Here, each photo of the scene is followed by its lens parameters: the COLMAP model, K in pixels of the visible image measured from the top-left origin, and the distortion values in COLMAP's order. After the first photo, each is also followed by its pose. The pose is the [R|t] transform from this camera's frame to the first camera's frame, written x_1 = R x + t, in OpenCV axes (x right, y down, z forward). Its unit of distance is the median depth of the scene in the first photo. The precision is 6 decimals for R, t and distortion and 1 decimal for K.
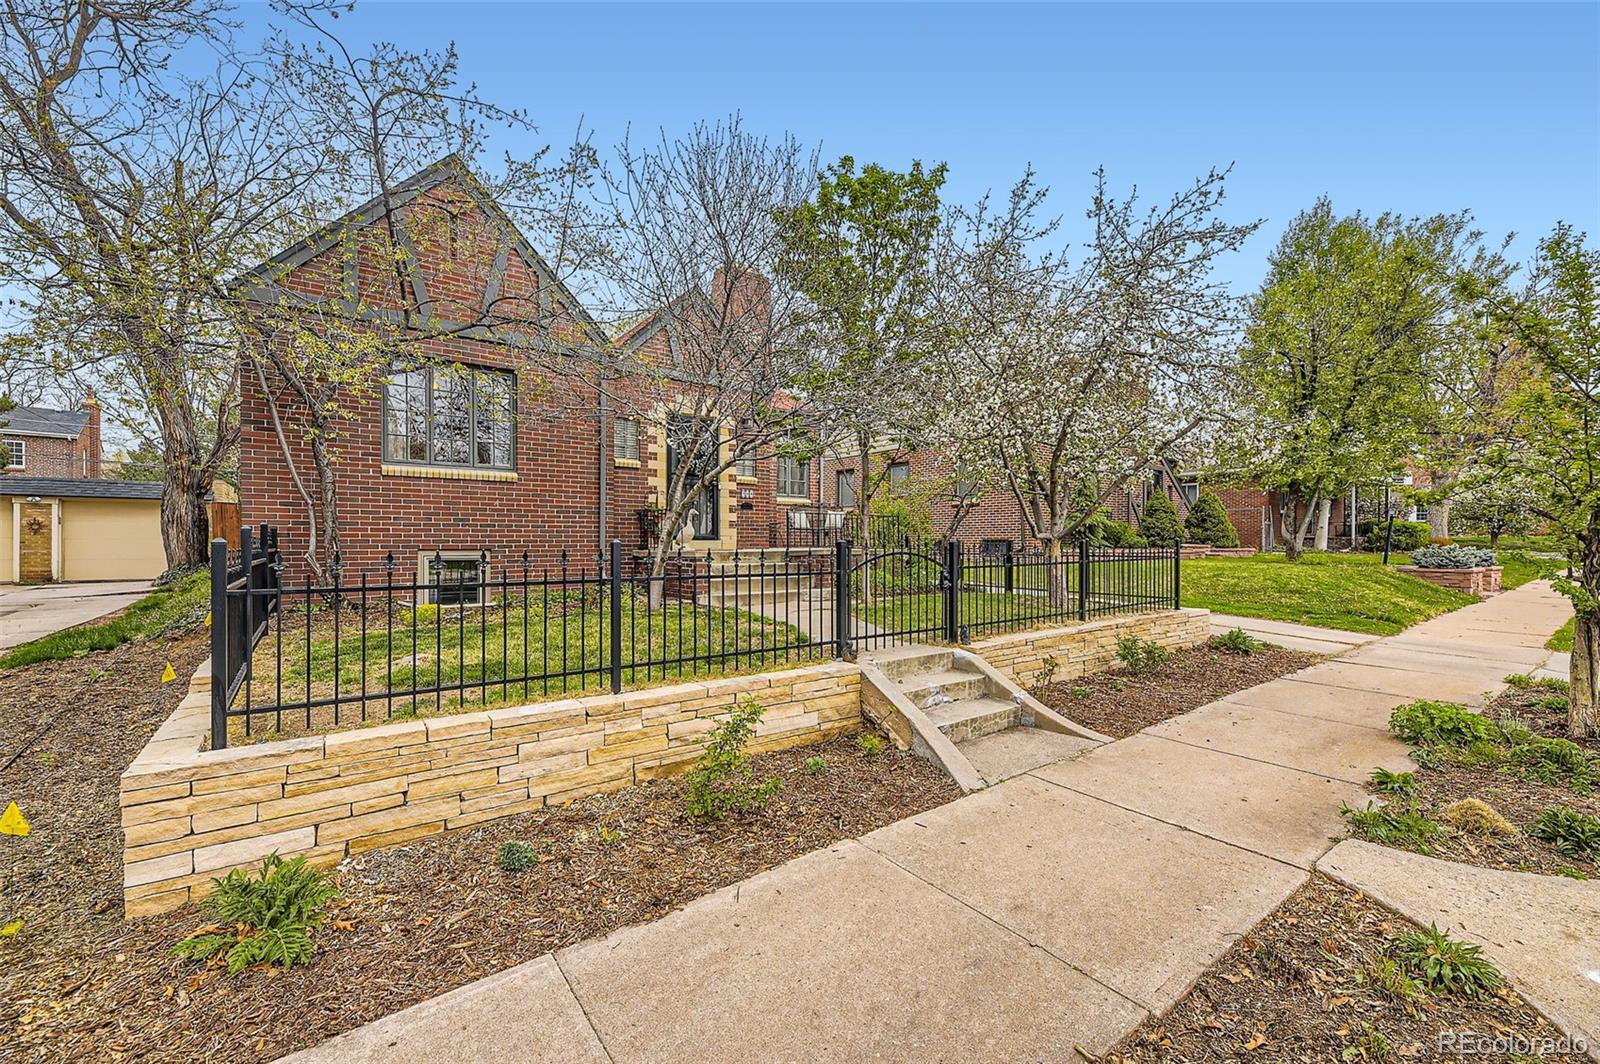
lens RADIAL K [[662.3, 0, 800.0], [0, 662.3, 532.0], [0, 0, 1]] dist [0.016329, -0.005464]
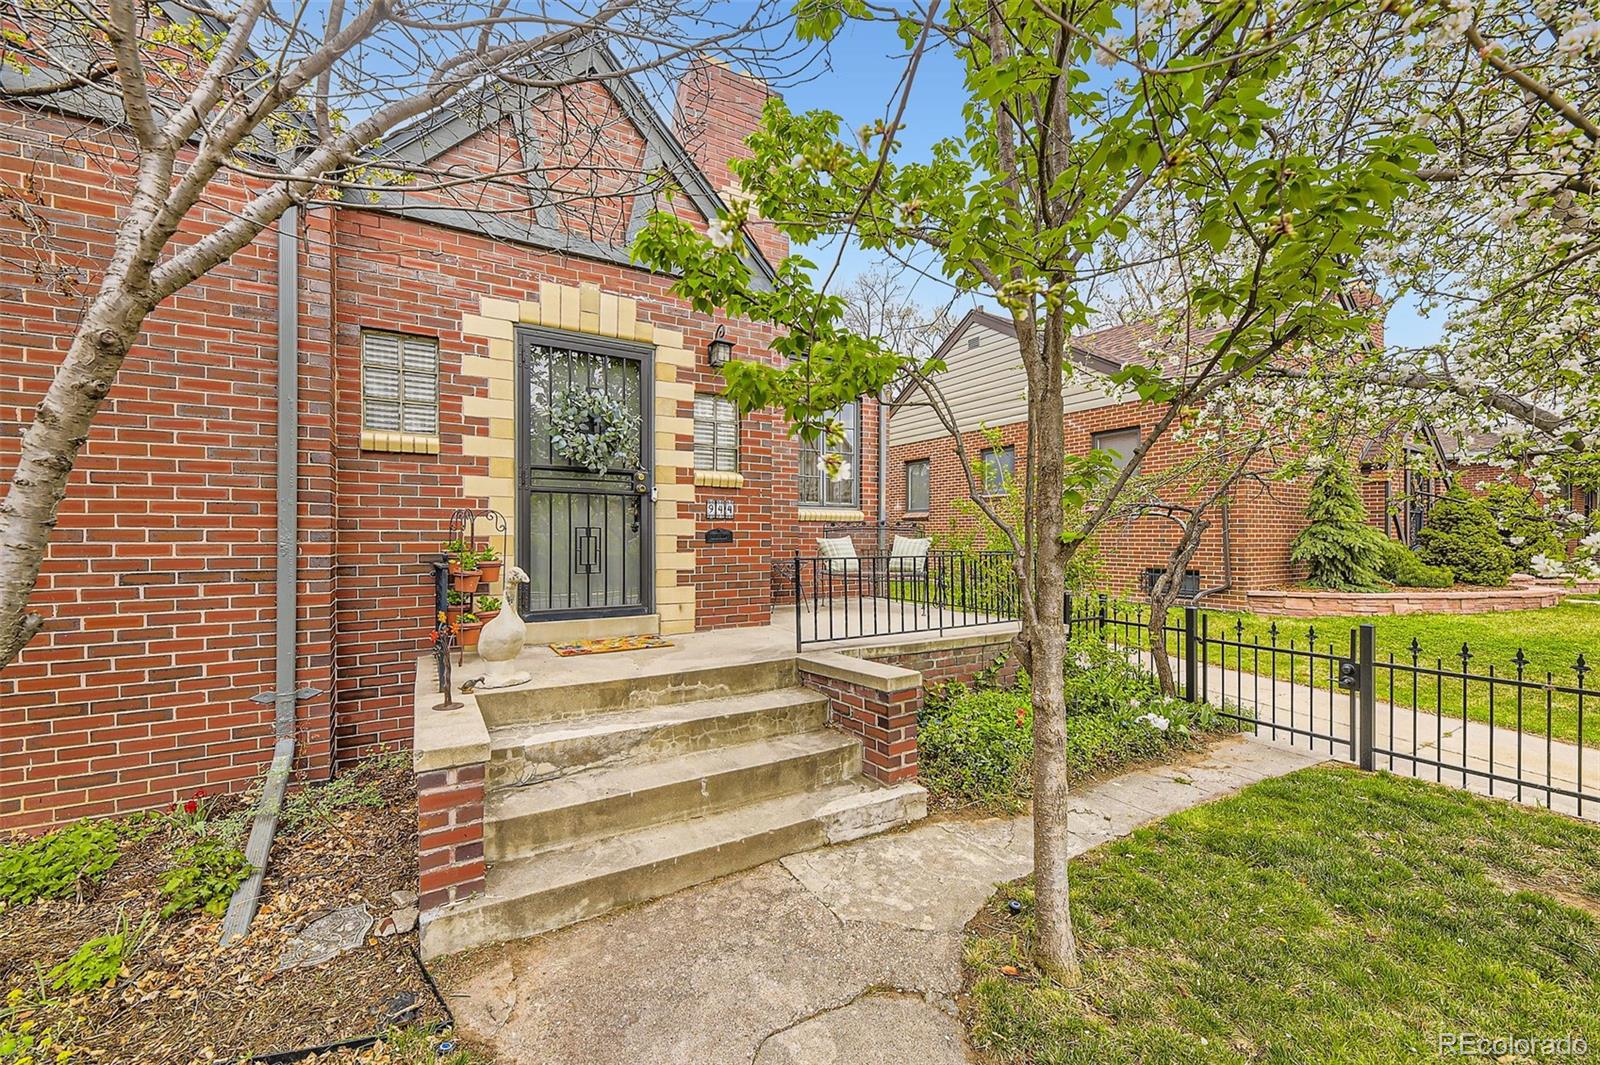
lens RADIAL K [[634.6, 0, 792.3], [0, 634.6, 529.5], [0, 0, 1]] dist [0.001728, 0.000077]
pose [[0.993941, -0.000322, -0.109914, 0.020709], [0.001649, 0.999927, 0.011984, -0.053471], [0.109902, -0.012093, 0.993869, 0.621745]]
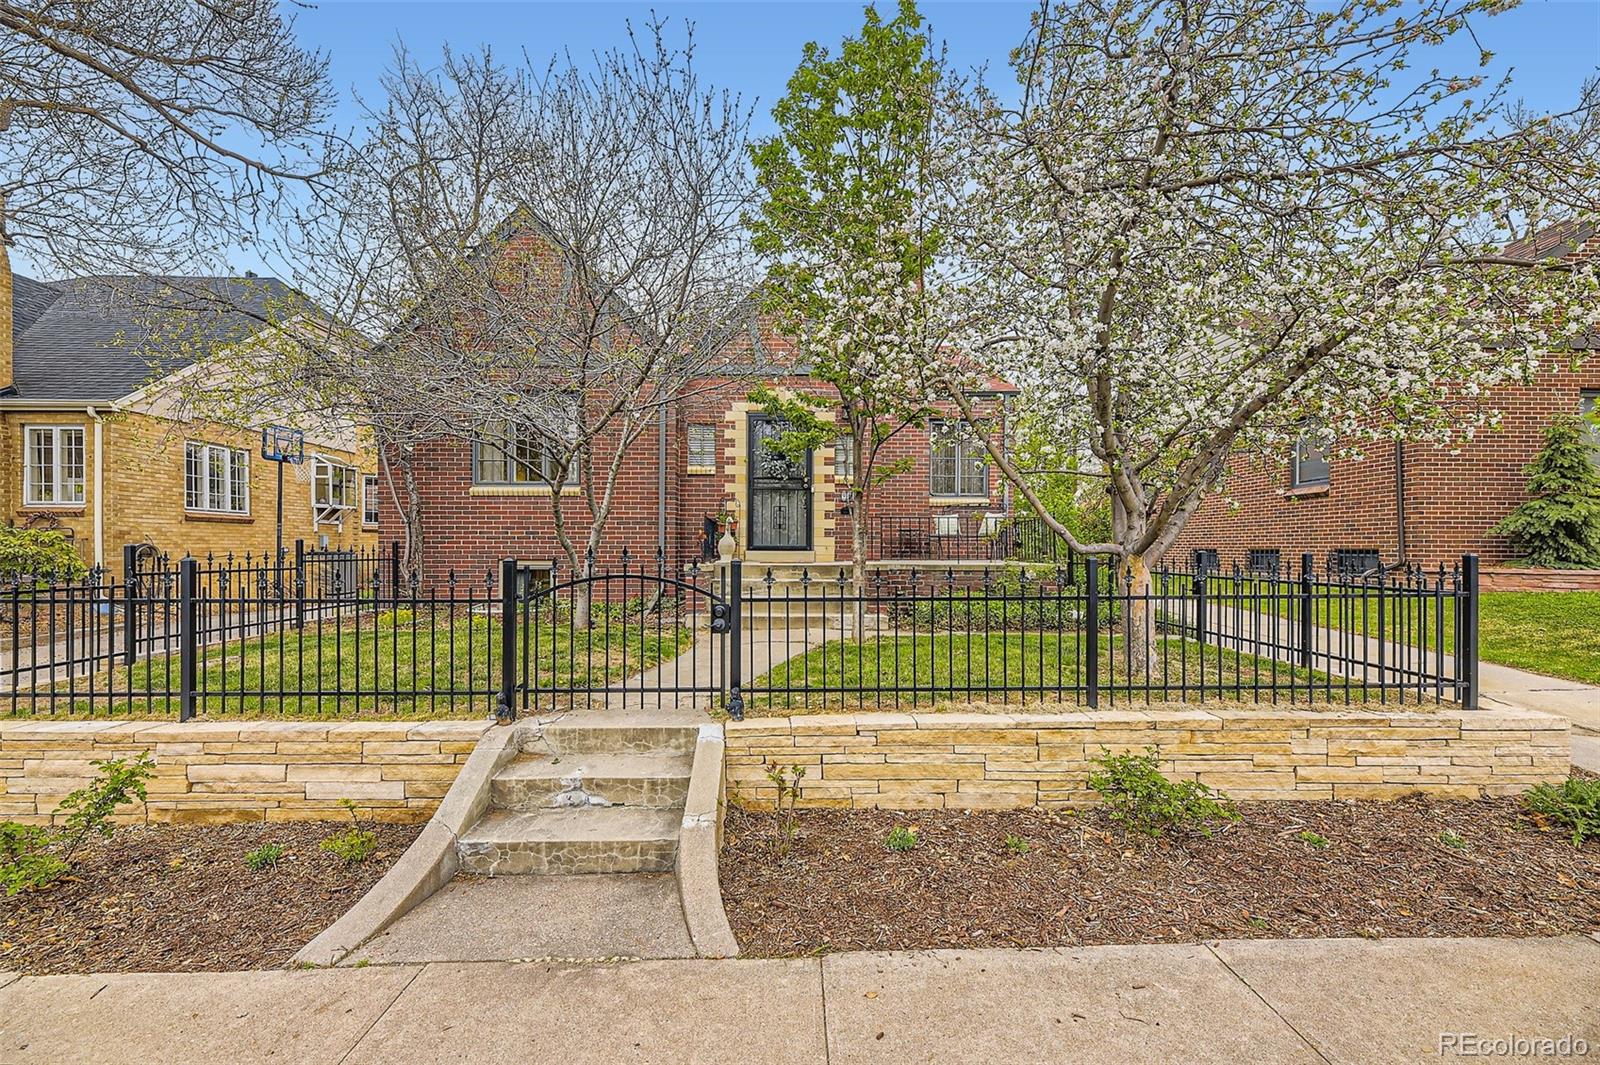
lens RADIAL K [[662.3, 0, 800.0], [0, 662.3, 532.5], [0, 0, 1]] dist [0.016329, -0.005464]
pose [[0.806572, -0.012274, -0.591009, 0.407061], [0.008426, 0.999922, -0.009267, -0.004041], [0.591076, 0.002495, 0.806612, 0.305444]]
